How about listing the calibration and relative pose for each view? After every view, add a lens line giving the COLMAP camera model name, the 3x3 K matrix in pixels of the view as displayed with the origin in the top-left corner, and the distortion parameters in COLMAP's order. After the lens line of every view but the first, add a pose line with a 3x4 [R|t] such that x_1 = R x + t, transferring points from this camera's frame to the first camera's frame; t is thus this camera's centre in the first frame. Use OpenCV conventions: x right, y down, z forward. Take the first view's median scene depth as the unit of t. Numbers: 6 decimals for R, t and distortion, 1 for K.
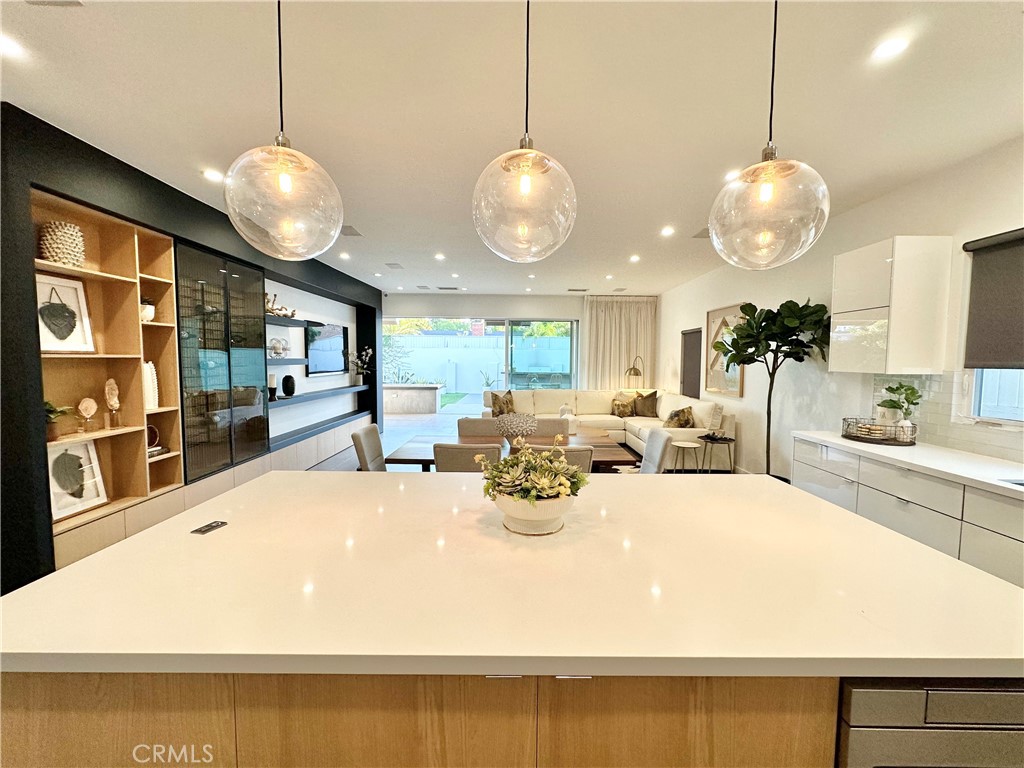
lens RADIAL K [[408.4, 0, 512.8], [0, 408.4, 385.5], [0, 0, 1]] dist [-0.003087, 0.000345]
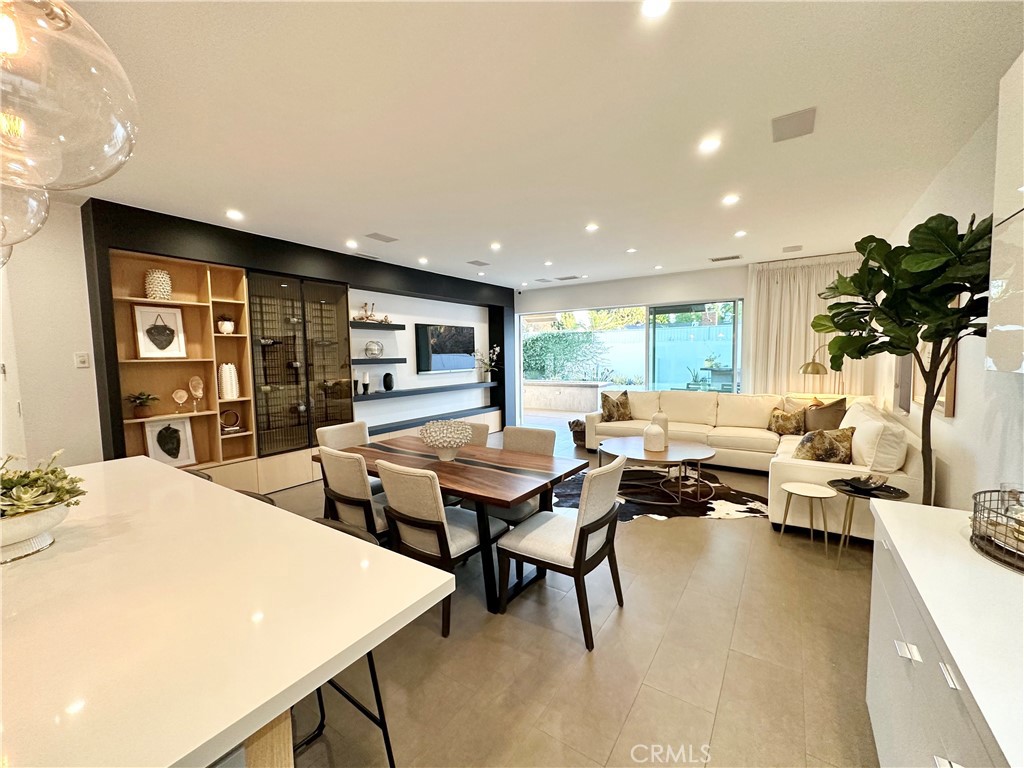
lens RADIAL K [[408.4, 0, 511.7], [0, 408.4, 383.7], [0, 0, 1]] dist [-0.003087, 0.000345]
pose [[0.826635, 0.017604, -0.562463, 0.386046], [-0.014693, 0.999845, 0.009700, -0.010945], [0.562546, 0.000246, 0.826766, 0.248409]]
